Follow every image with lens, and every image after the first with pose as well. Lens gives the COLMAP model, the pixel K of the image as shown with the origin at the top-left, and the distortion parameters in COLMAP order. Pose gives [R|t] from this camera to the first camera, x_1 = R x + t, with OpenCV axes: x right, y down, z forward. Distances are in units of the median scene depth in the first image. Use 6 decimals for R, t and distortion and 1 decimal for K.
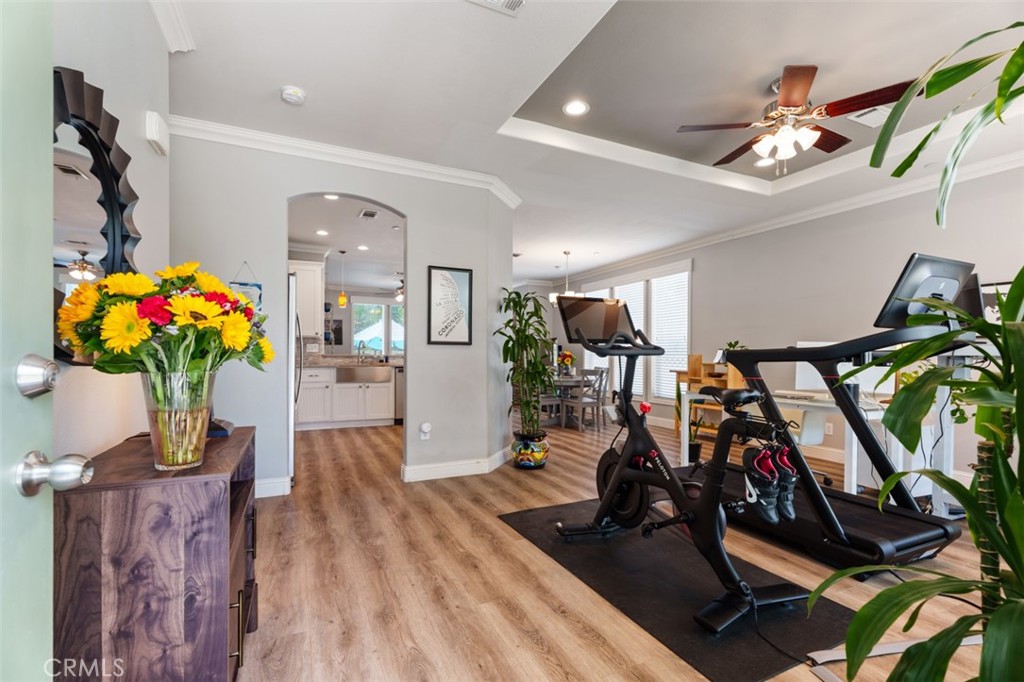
lens RADIAL K [[457.1, 0, 512.0], [0, 457.1, 341.0], [0, 0, 1]] dist [0.002788, -0.000765]
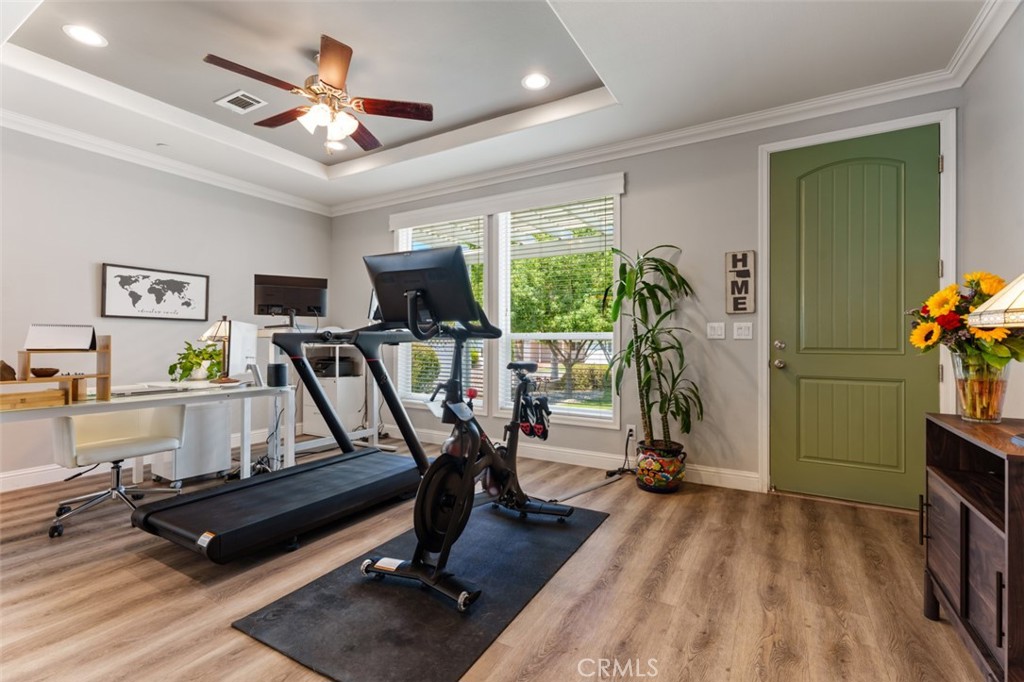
lens RADIAL K [[461.3, 0, 512.0], [0, 461.3, 341.0], [0, 0, 1]] dist [0.001945, 0.000114]
pose [[-0.564297, -0.011646, 0.825490, -0.381427], [-0.026829, 0.999631, -0.004238, 0.030025], [-0.825136, -0.024538, -0.564401, 1.059416]]
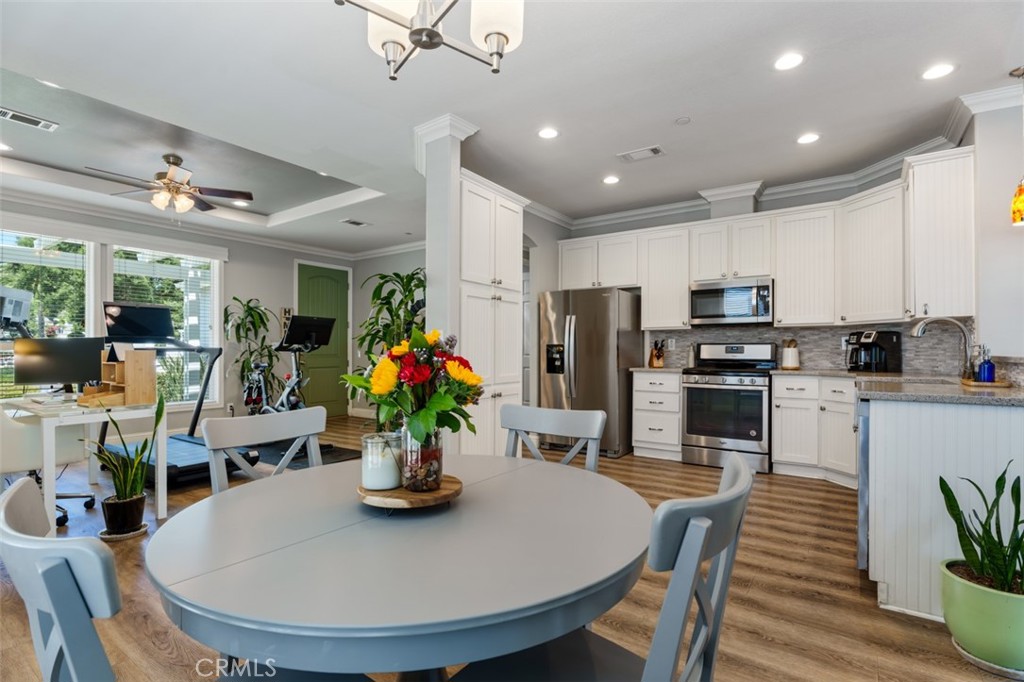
lens RADIAL K [[492.6, 0, 509.4], [0, 492.6, 351.7], [0, 0, 1]] dist [-0.010574, 0.000219]
pose [[-0.869445, -0.006049, -0.493992, 0.353519], [0.007076, 0.999670, -0.024695, 0.069828], [0.493979, -0.024966, -0.869115, 2.387603]]
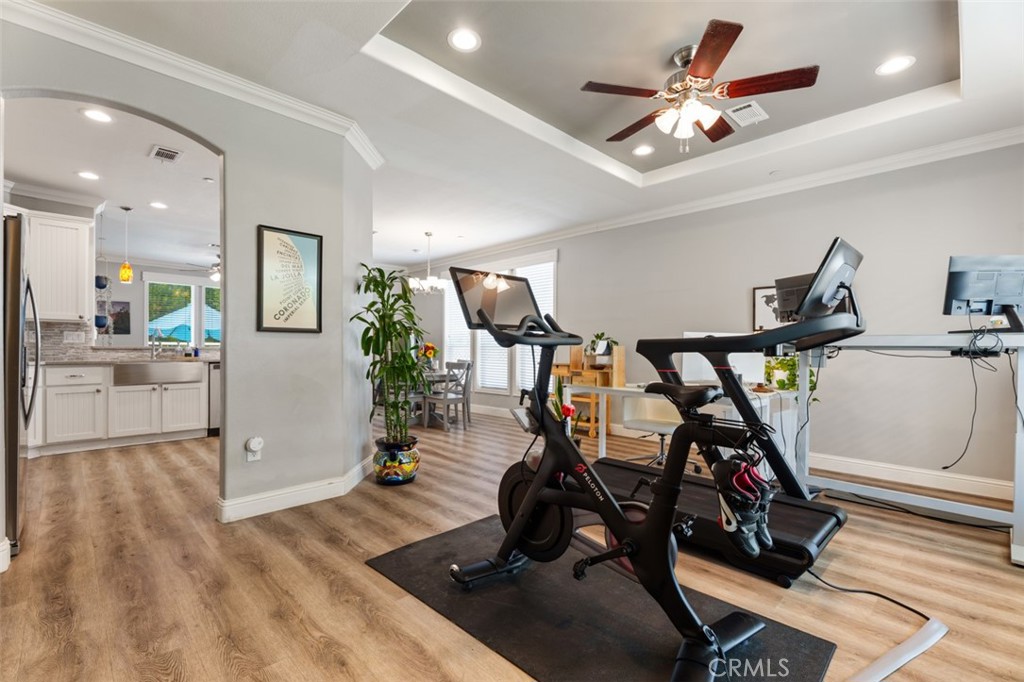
lens RADIAL K [[457.1, 0, 512.0], [0, 457.1, 341.0], [0, 0, 1]] dist [0.002788, -0.000765]
pose [[0.945600, 0.002999, 0.325317, -0.044419], [-0.008250, 0.999857, 0.014763, 0.010343], [-0.325226, -0.016644, 0.945490, 0.206572]]
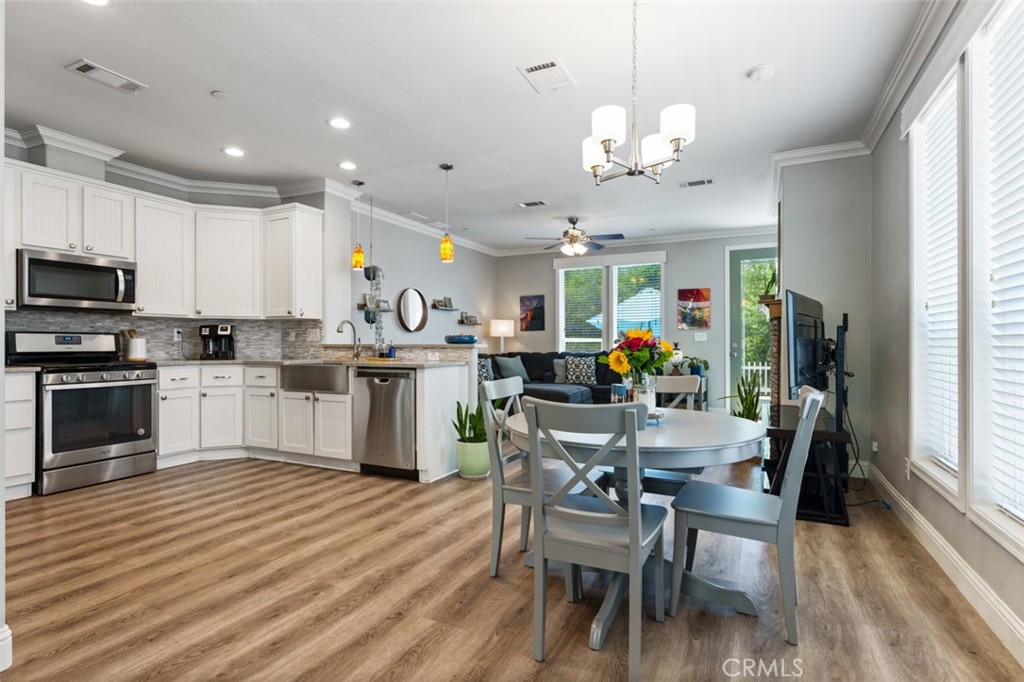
lens RADIAL K [[504.3, 0, 512.0], [0, 504.3, 341.0], [0, 0, 1]] dist [-0.000243, -0.000351]
pose [[0.623989, -0.012645, -0.781331, 0.646609], [0.028092, 0.999586, 0.006257, 0.057116], [0.780928, -0.025854, 0.624086, 1.540882]]
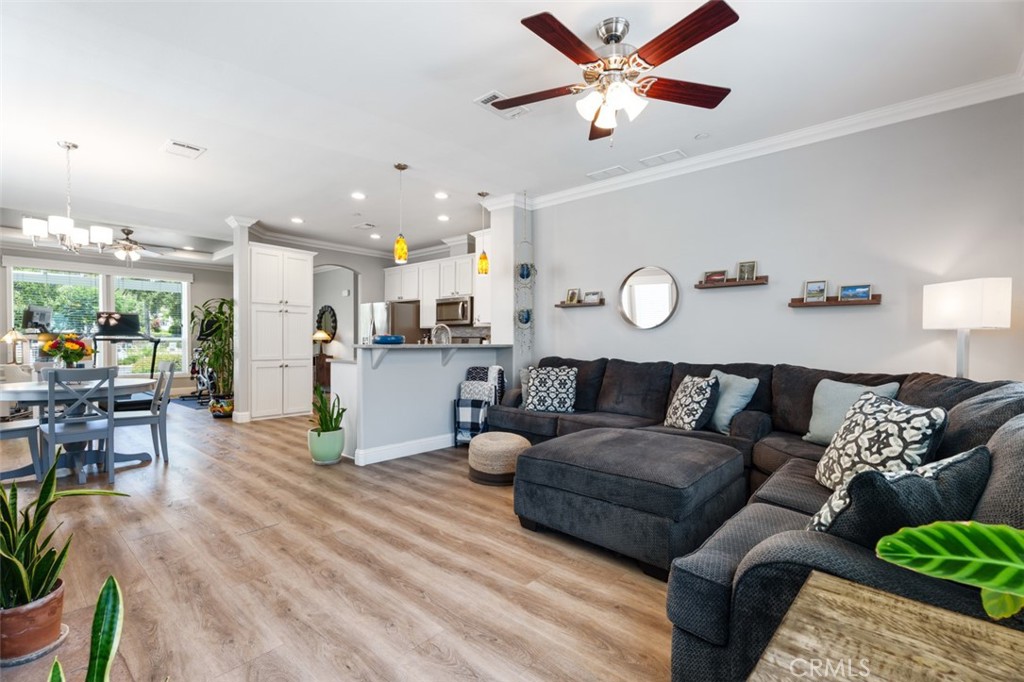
lens RADIAL K [[461.3, 0, 512.0], [0, 461.3, 341.0], [0, 0, 1]] dist [0.001945, 0.000114]
pose [[-0.920955, -0.011765, -0.389490, -0.307725], [-0.000707, 0.999593, -0.028523, 0.091916], [0.389667, -0.025993, -0.920589, 3.466545]]
